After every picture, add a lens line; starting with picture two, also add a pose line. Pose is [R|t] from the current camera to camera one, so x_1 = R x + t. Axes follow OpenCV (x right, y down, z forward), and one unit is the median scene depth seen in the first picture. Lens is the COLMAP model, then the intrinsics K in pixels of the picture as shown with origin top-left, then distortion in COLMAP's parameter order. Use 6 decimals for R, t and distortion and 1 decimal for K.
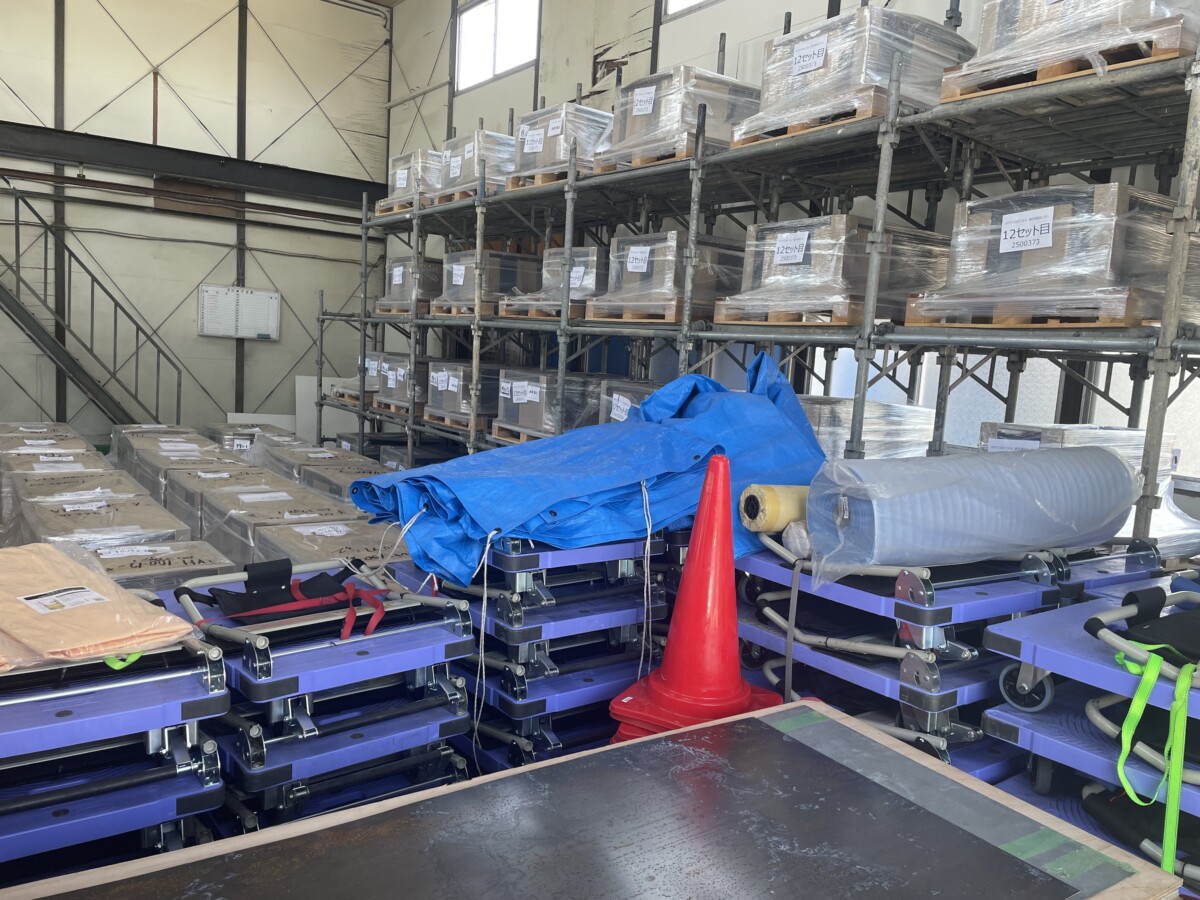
lens RADIAL K [[899.7, 0, 600.0], [0, 899.7, 450.0], [0, 0, 1]] dist [0.025501, -0.057116]
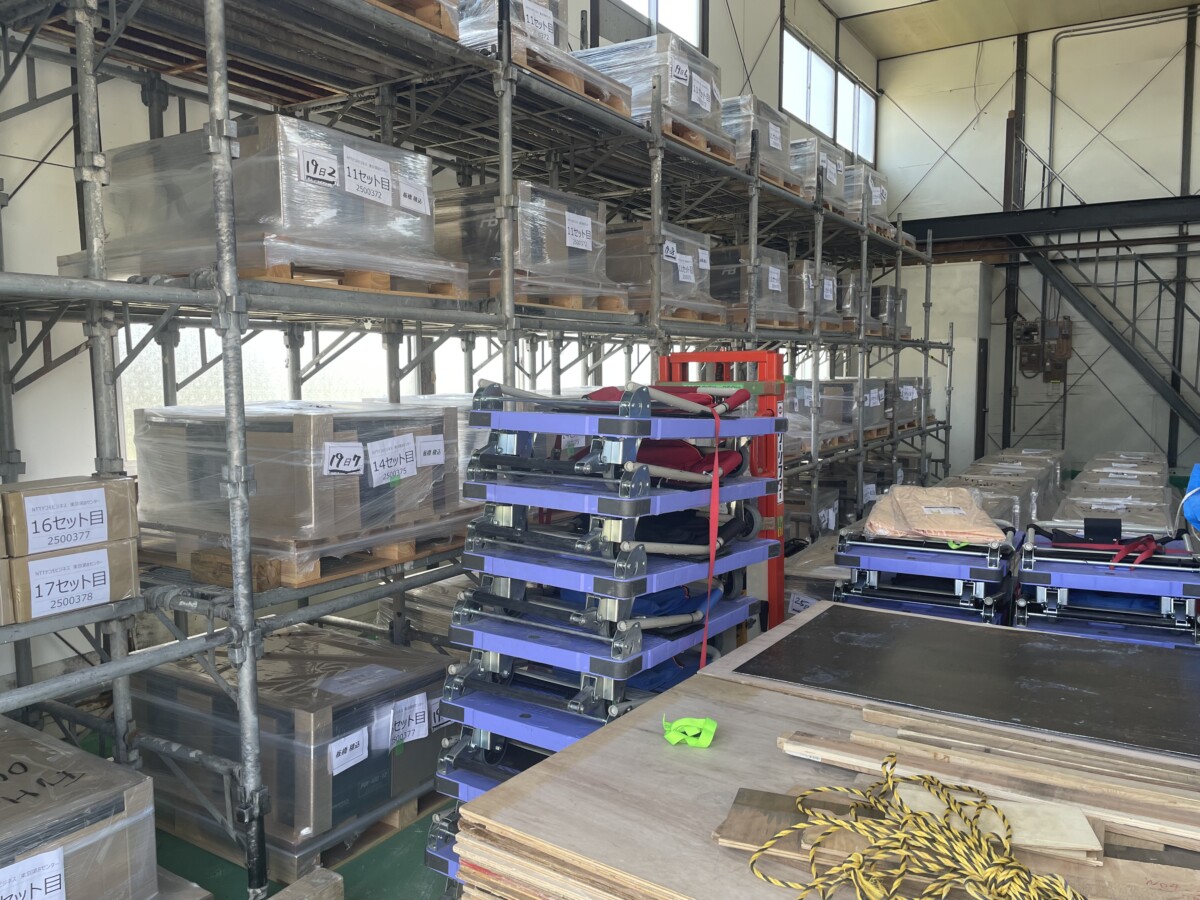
lens RADIAL K [[899.7, 0, 600.0], [0, 899.7, 450.0], [0, 0, 1]] dist [0.025501, -0.057116]
pose [[0.366117, 0.023474, -0.930273, 0.277804], [-0.077804, 0.996954, -0.005464, 0.038178], [0.927311, 0.074380, 0.366828, -0.097576]]
